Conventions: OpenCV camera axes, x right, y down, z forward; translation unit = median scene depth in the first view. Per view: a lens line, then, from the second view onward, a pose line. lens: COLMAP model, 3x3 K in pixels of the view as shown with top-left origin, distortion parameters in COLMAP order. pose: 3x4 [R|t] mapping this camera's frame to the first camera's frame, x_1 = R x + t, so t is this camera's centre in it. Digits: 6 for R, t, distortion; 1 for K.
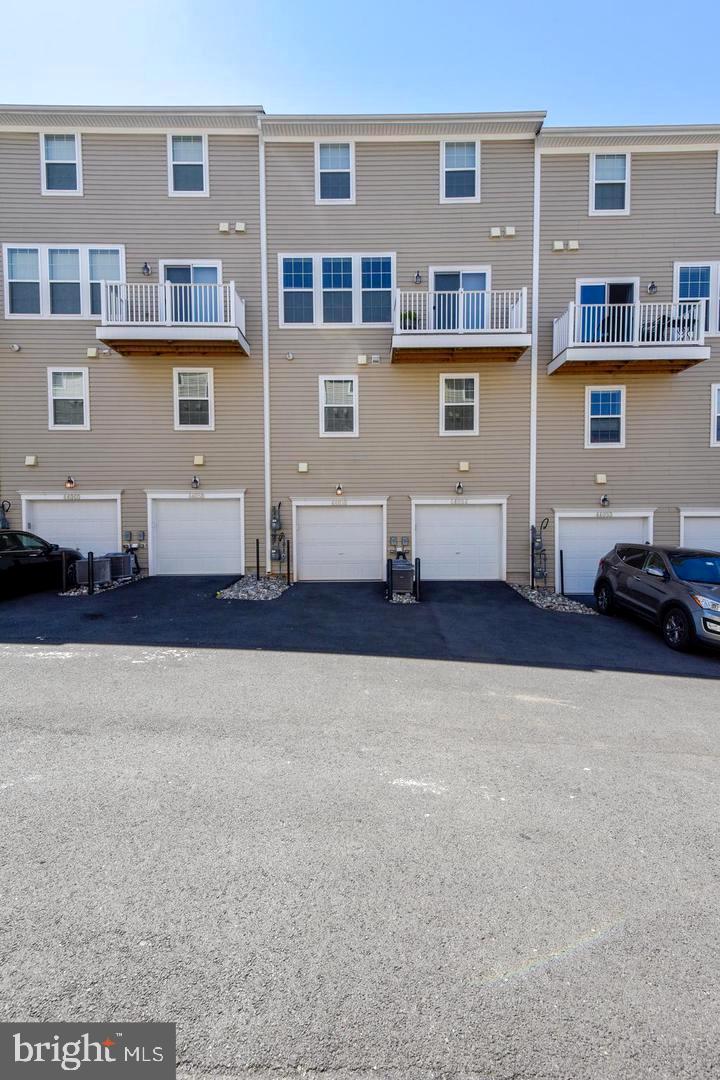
lens RADIAL K [[496.4, 0, 365.3], [0, 496.4, 553.1], [0, 0, 1]] dist [0.030388, -0.031519]
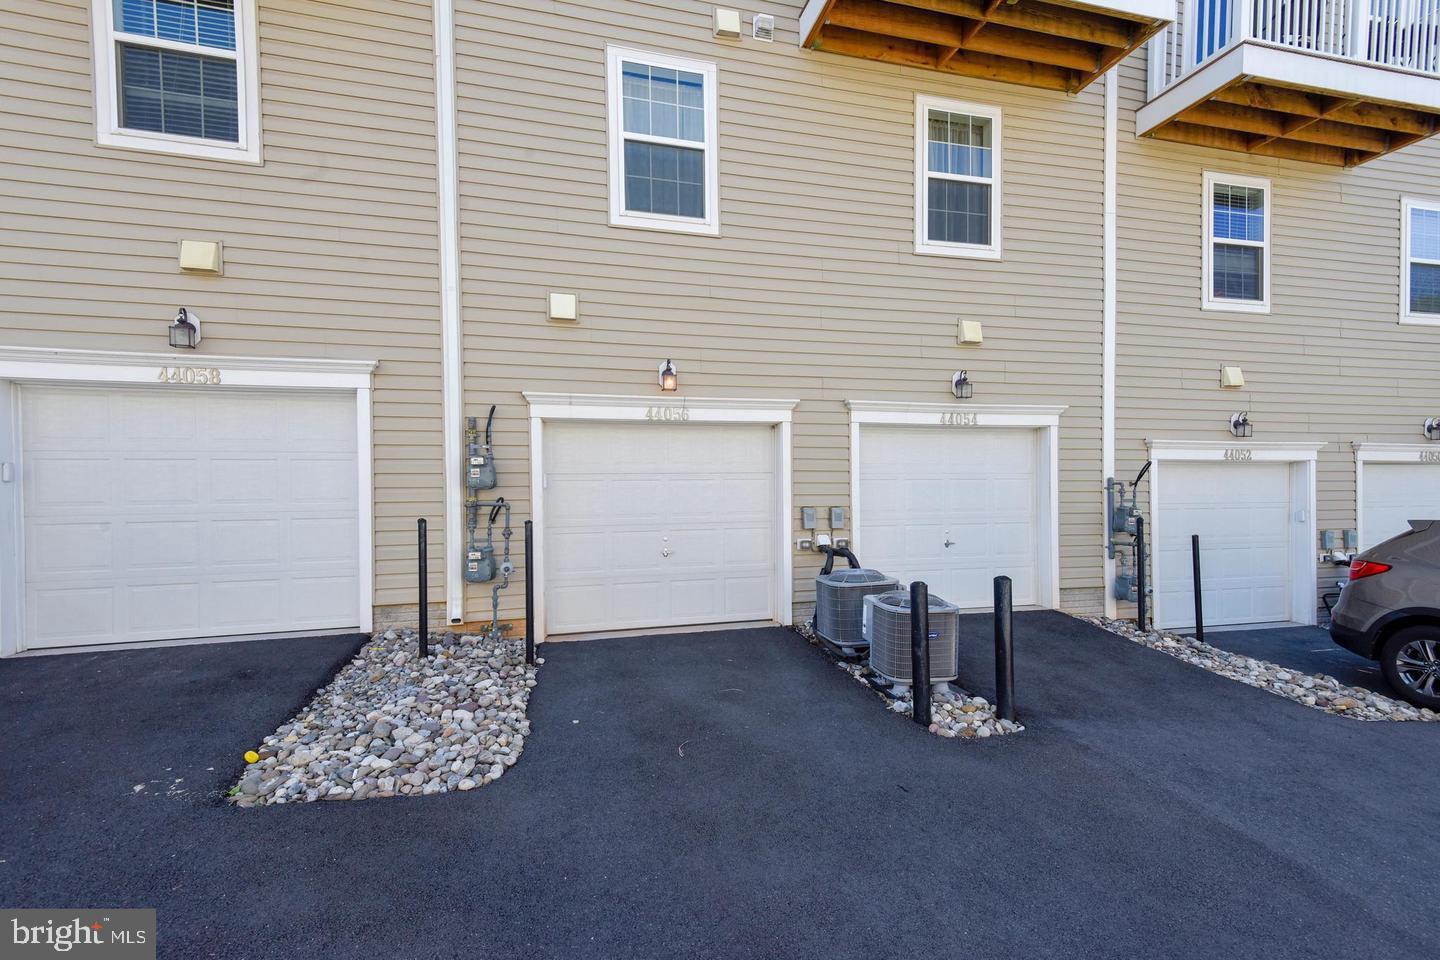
lens RADIAL K [[644.0, 0, 725.8], [0, 644.0, 509.4], [0, 0, 1]] dist [0.033602, -0.015544]
pose [[0.963957, -0.009690, 0.265880, -0.137243], [0.016032, 0.999636, -0.021693, -0.021478], [-0.265573, 0.025174, 0.963762, 0.545317]]
